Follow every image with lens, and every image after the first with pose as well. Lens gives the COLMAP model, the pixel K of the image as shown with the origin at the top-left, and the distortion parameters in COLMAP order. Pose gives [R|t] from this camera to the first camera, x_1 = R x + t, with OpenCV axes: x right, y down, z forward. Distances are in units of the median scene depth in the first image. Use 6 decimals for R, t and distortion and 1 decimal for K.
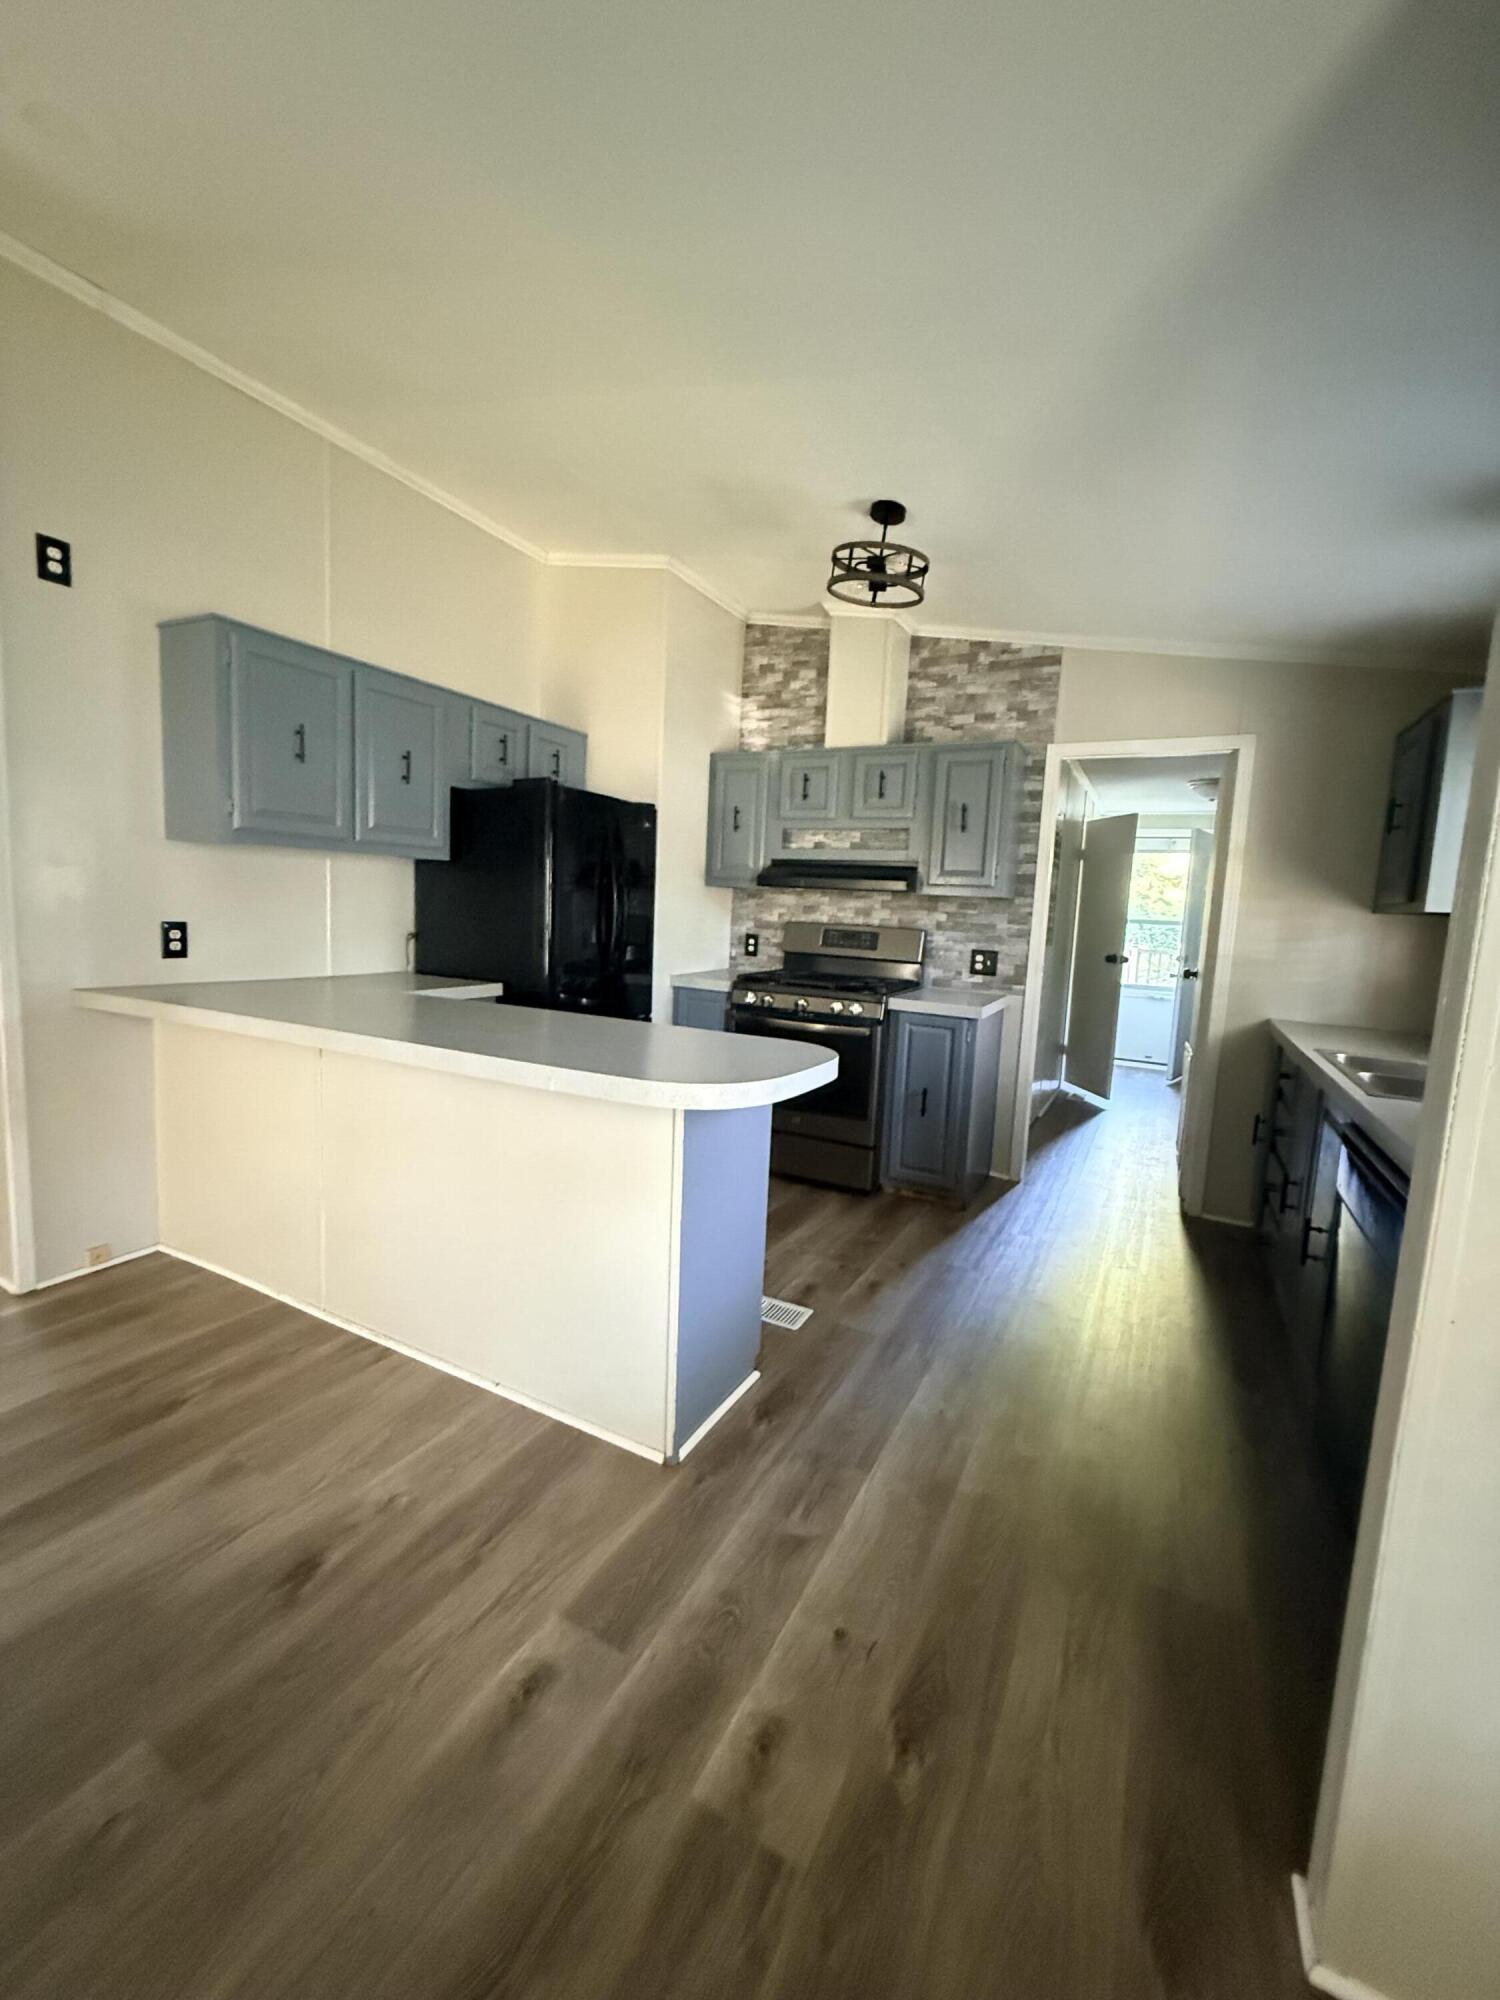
lens RADIAL K [[800.1, 0, 750.0], [0, 800.1, 1000.0], [0, 0, 1]] dist [-0.001004, 0.000327]
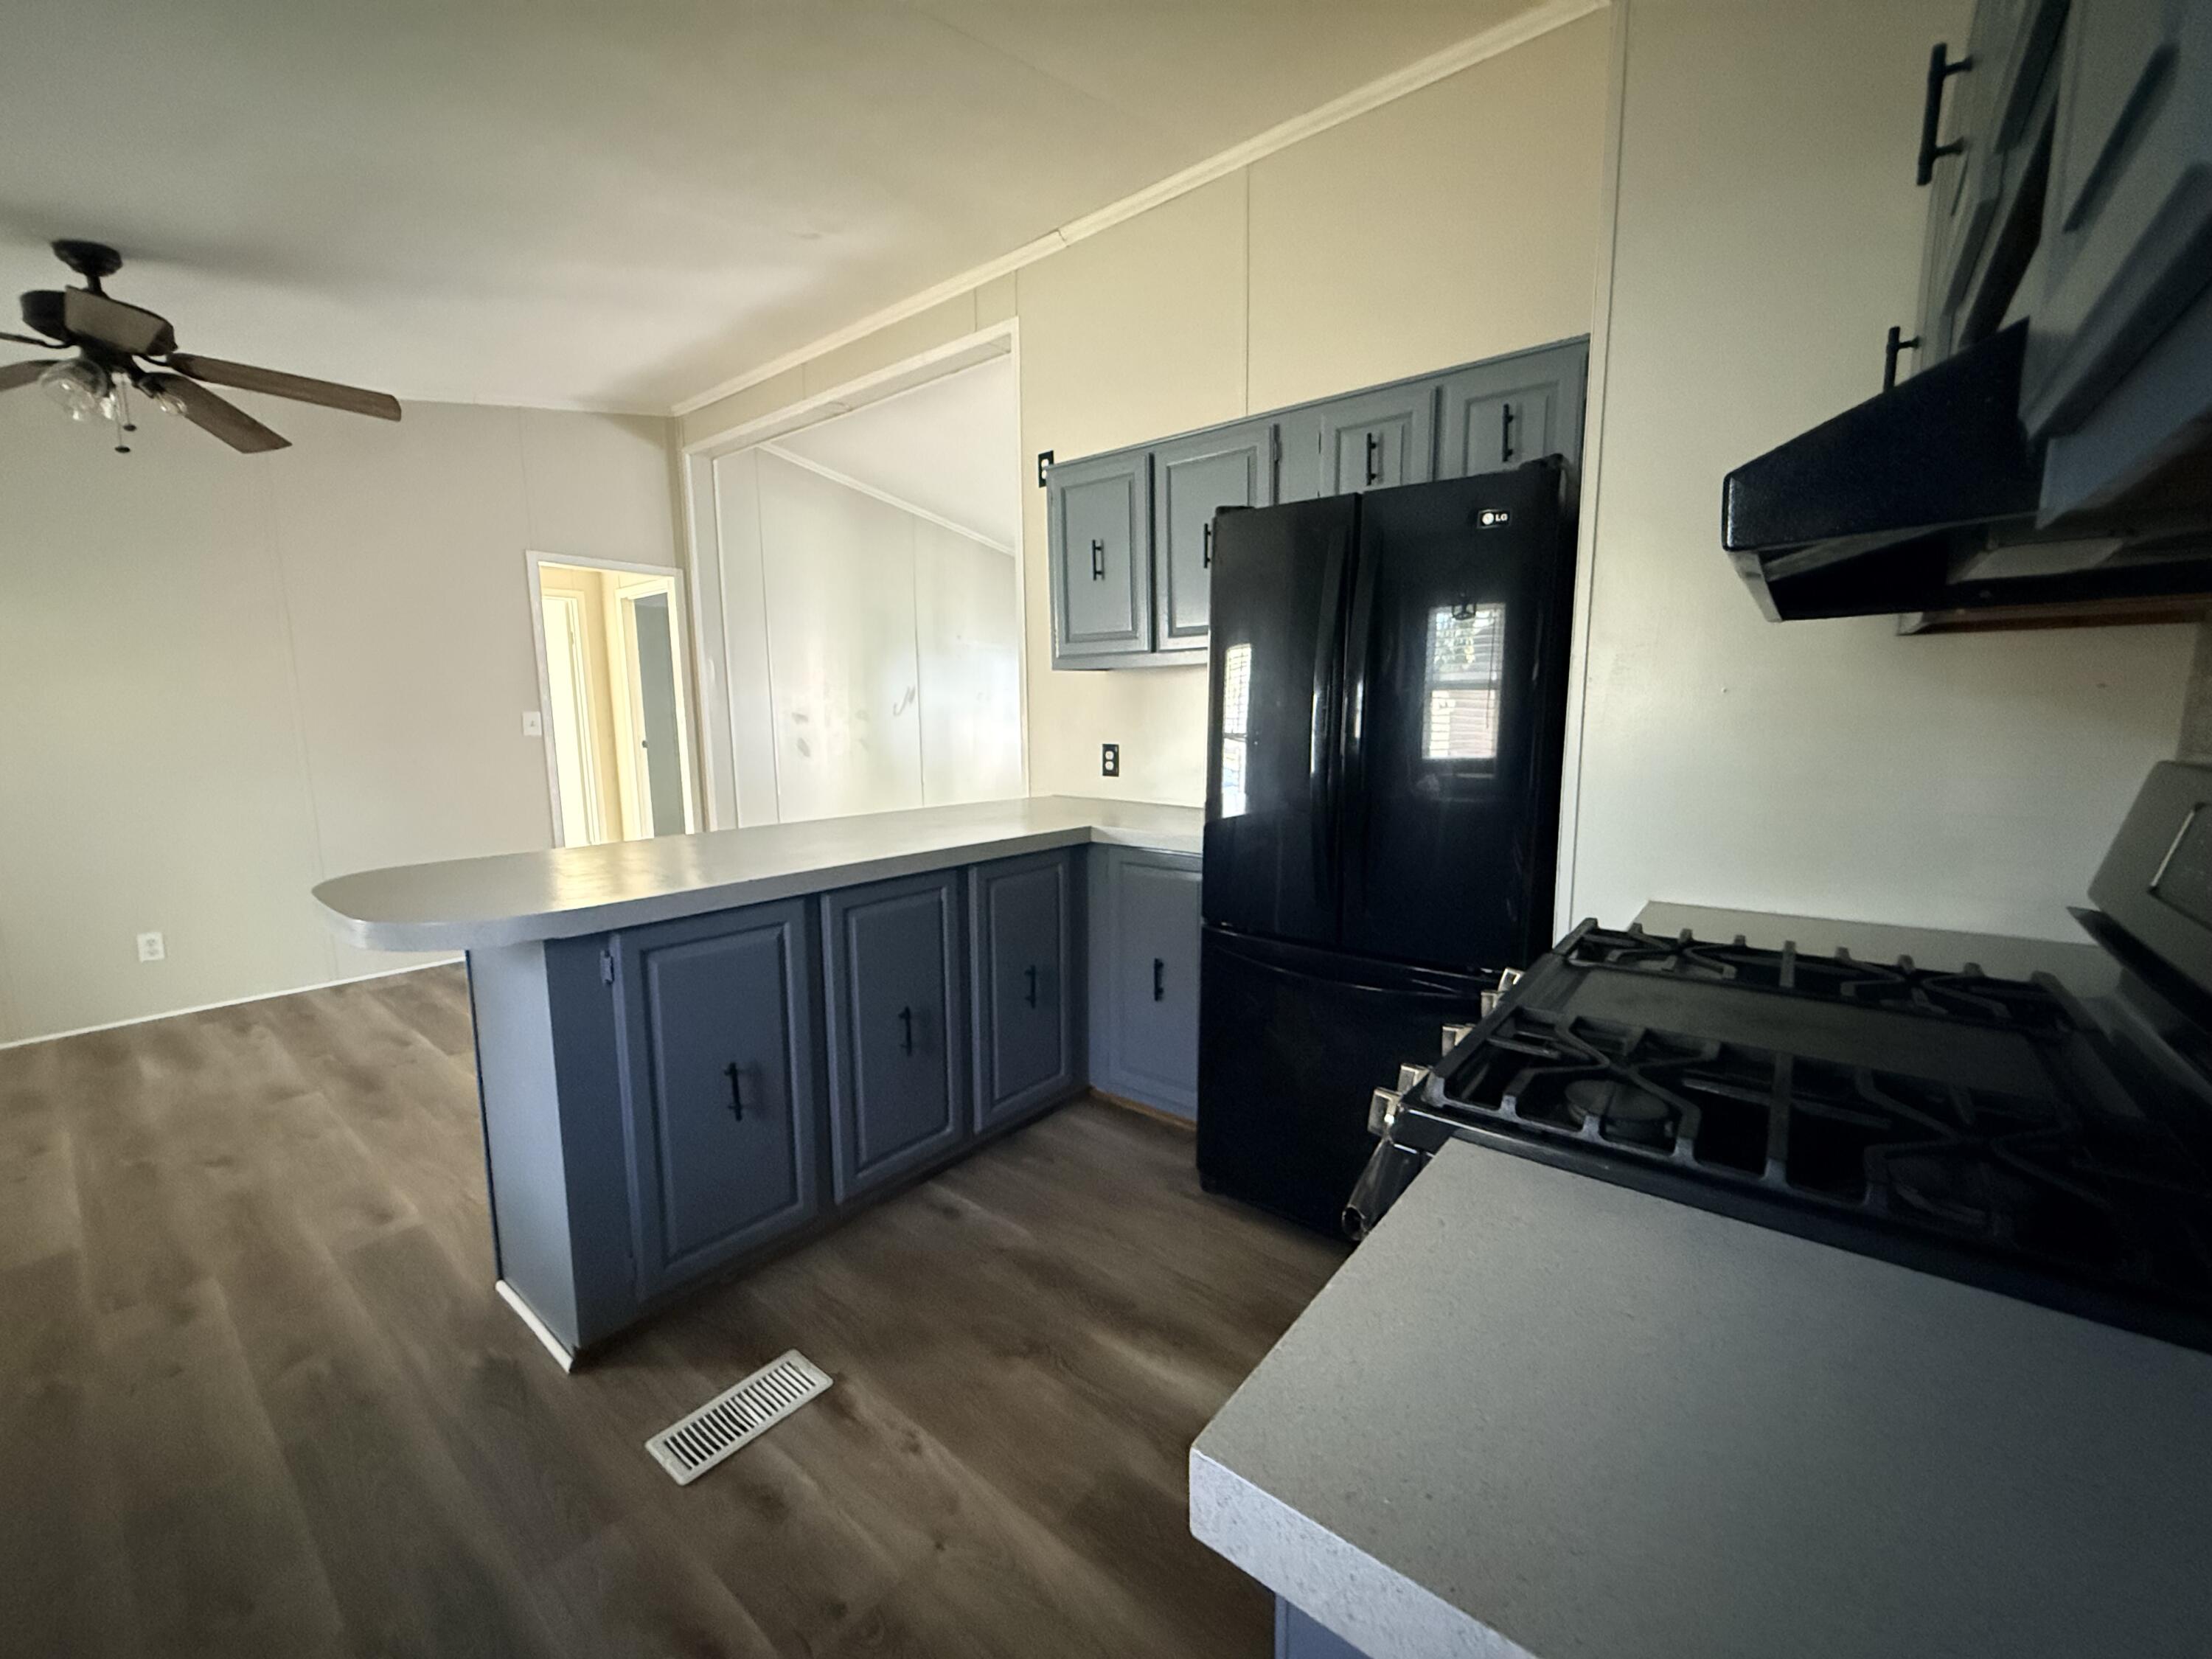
lens RADIAL K [[885.0, 0, 1106.0], [0, 885.0, 829.5], [0, 0, 1]] dist [-0.001004, 0.000327]
pose [[-0.196217, 0.088278, -0.976579, 0.513492], [-0.114930, 0.987004, 0.112313, -0.118433], [0.973802, 0.134276, -0.183521, 1.237933]]
